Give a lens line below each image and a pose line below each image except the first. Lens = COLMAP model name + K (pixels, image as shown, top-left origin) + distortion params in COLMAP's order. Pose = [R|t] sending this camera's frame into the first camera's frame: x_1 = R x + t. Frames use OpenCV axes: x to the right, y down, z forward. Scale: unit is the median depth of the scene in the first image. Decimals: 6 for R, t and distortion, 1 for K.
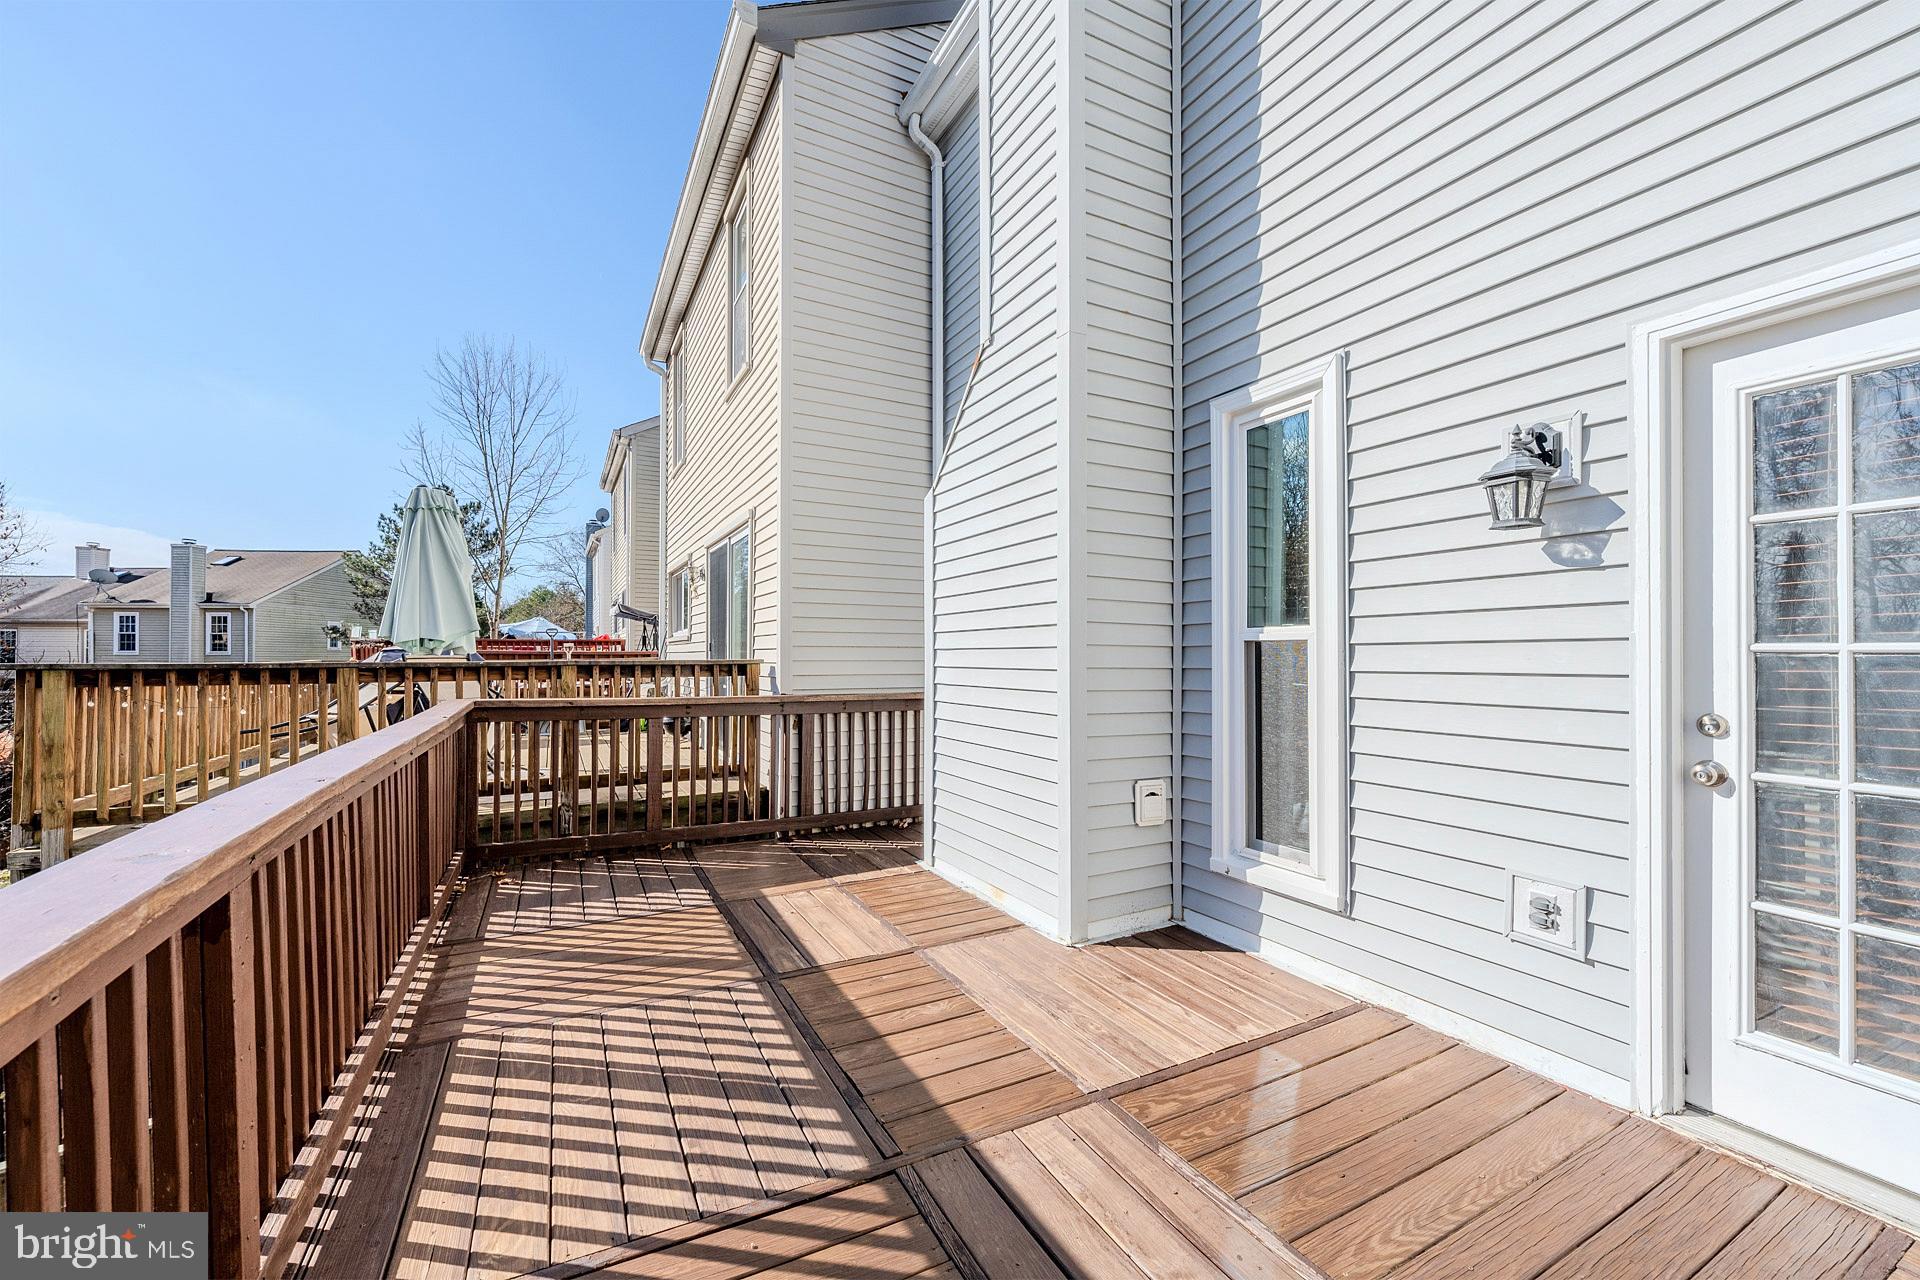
lens RADIAL K [[762.9, 0, 950.6], [0, 762.9, 657.5], [0, 0, 1]] dist [-0.007585, 0.003956]
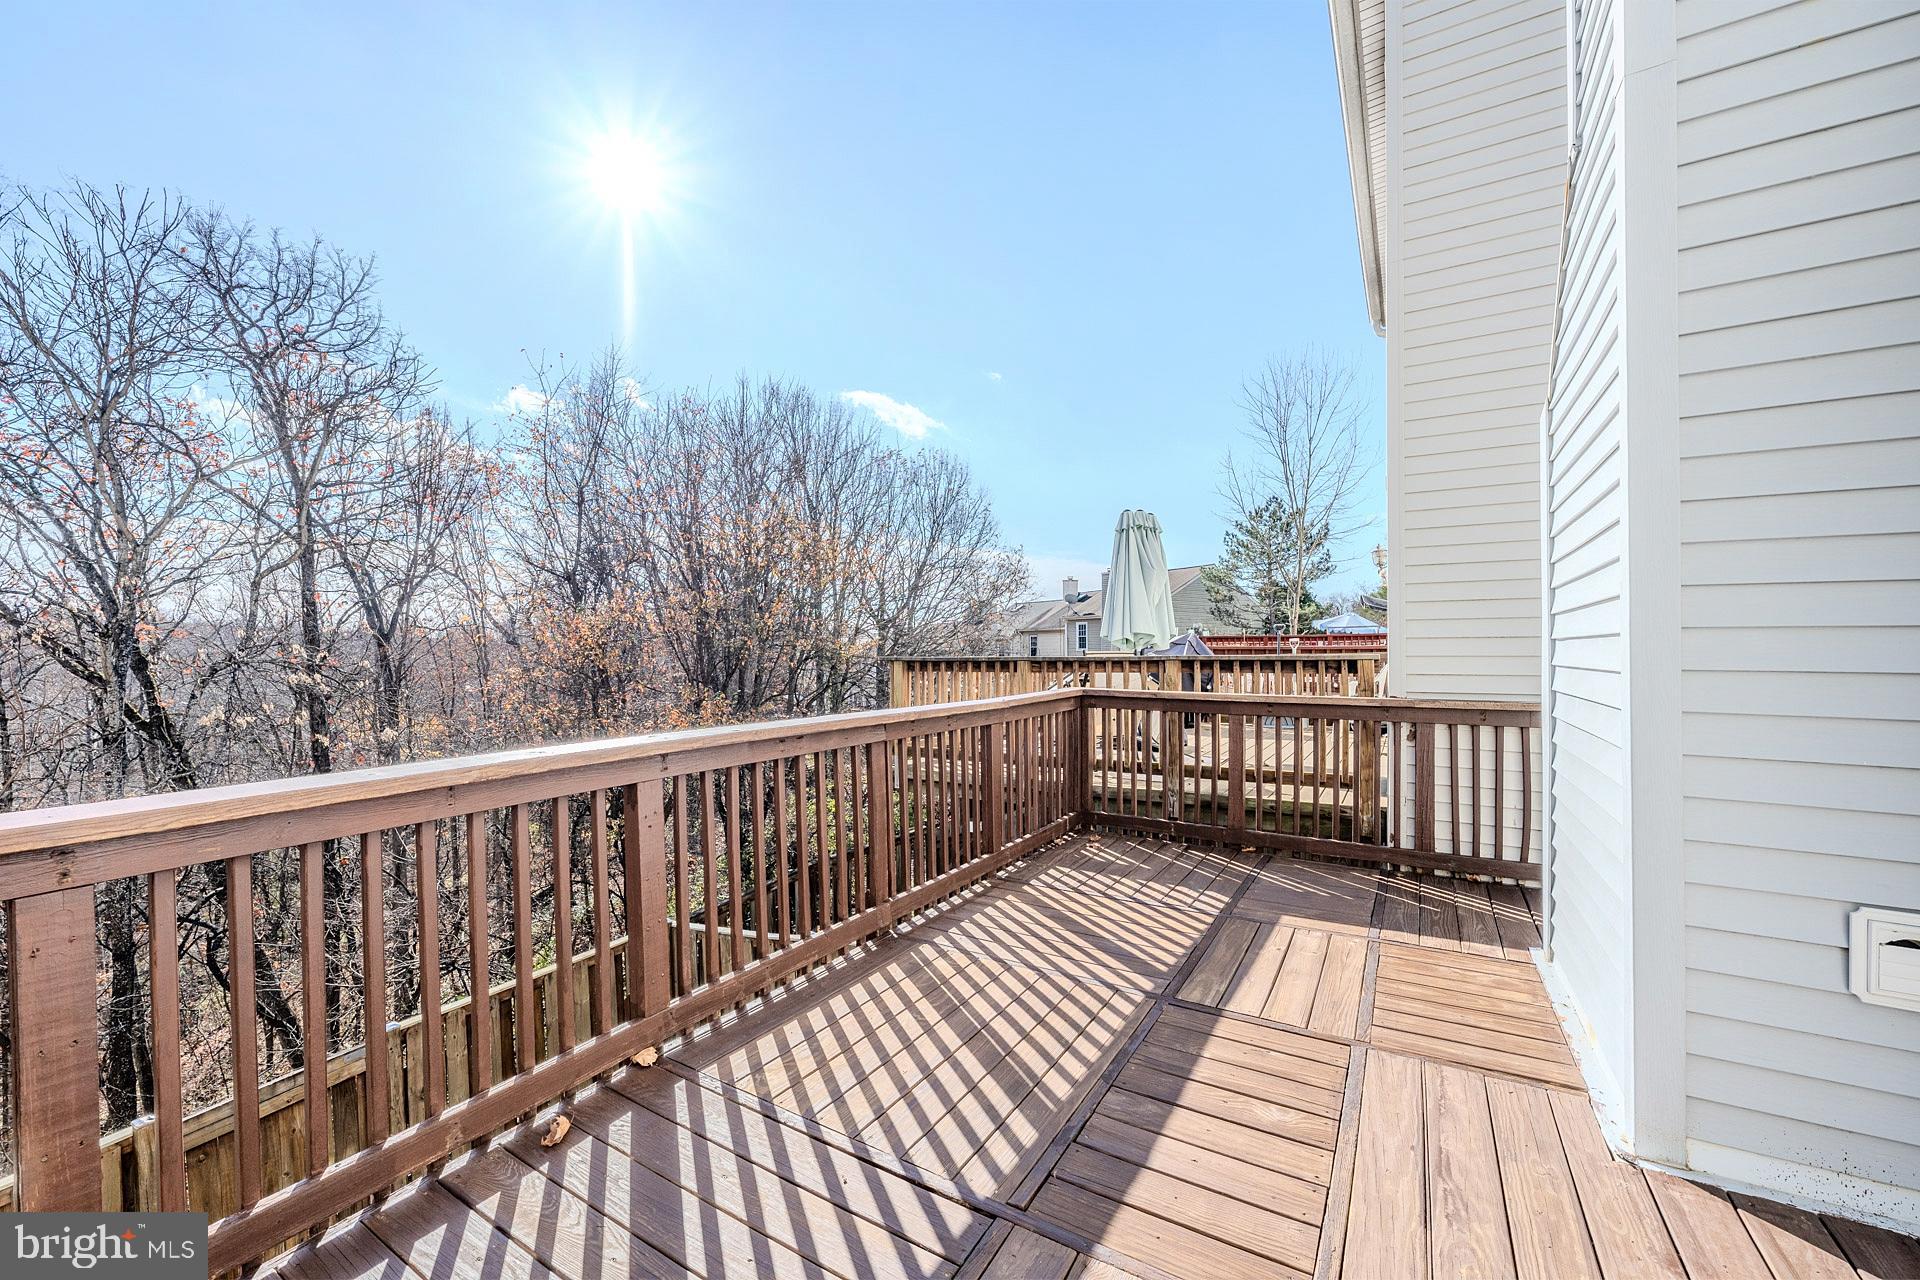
lens RADIAL K [[762.9, 0, 955.6], [0, 762.9, 653.5], [0, 0, 1]] dist [-0.007585, 0.003956]
pose [[0.517525, -0.000350, -0.855668, 0.302622], [0.000872, 1.000000, 0.000118, 0.001489], [0.855668, -0.000807, 0.517525, 0.219813]]
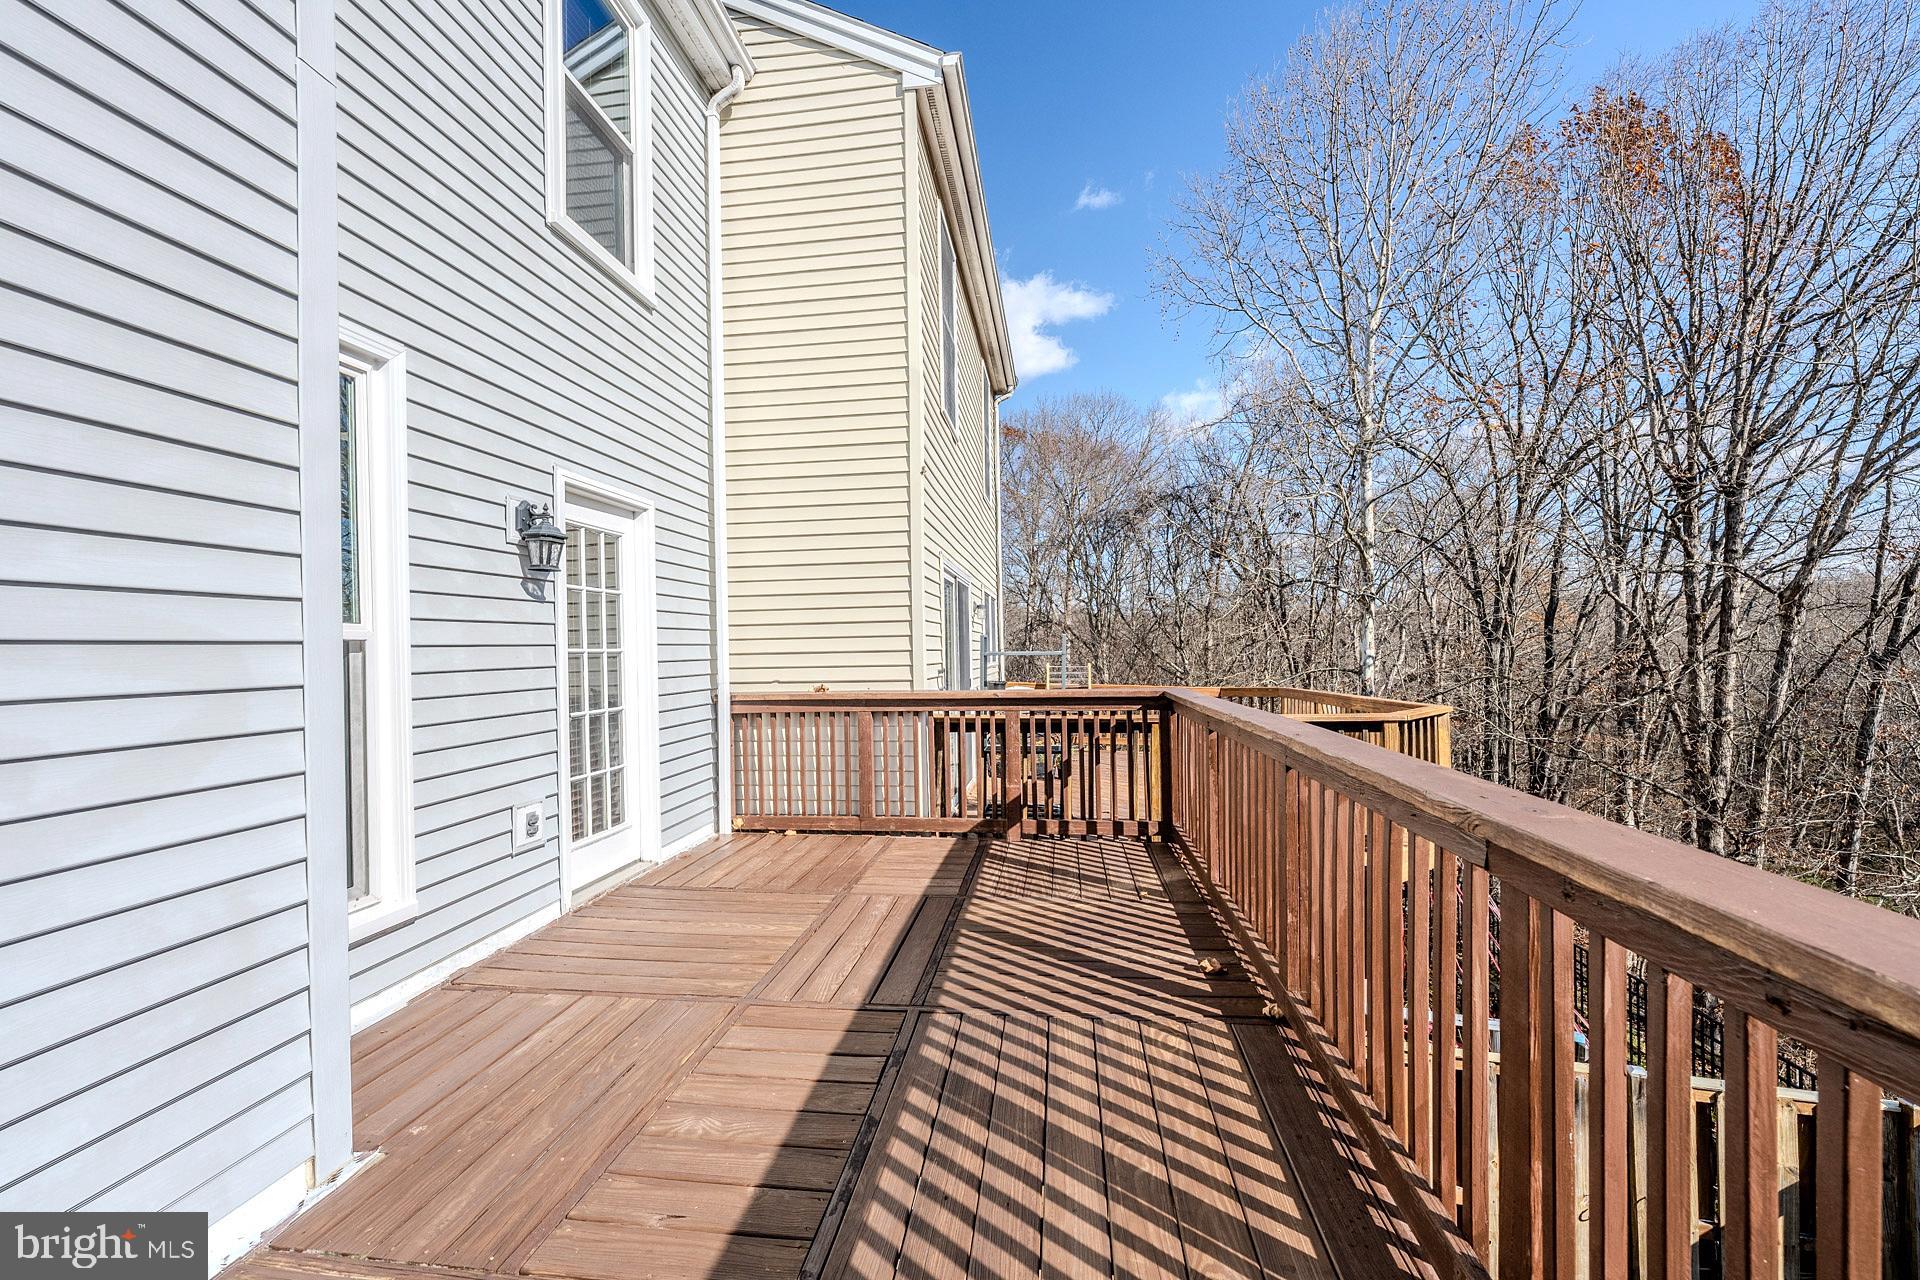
lens RADIAL K [[762.9, 0, 961.7], [0, 762.9, 649.2], [0, 0, 1]] dist [-0.007585, 0.003956]
pose [[-0.817668, 0.010907, 0.575587, -0.438095], [0.015926, 0.999866, 0.003678, -0.003481], [-0.575470, 0.012174, -0.817732, 0.957916]]
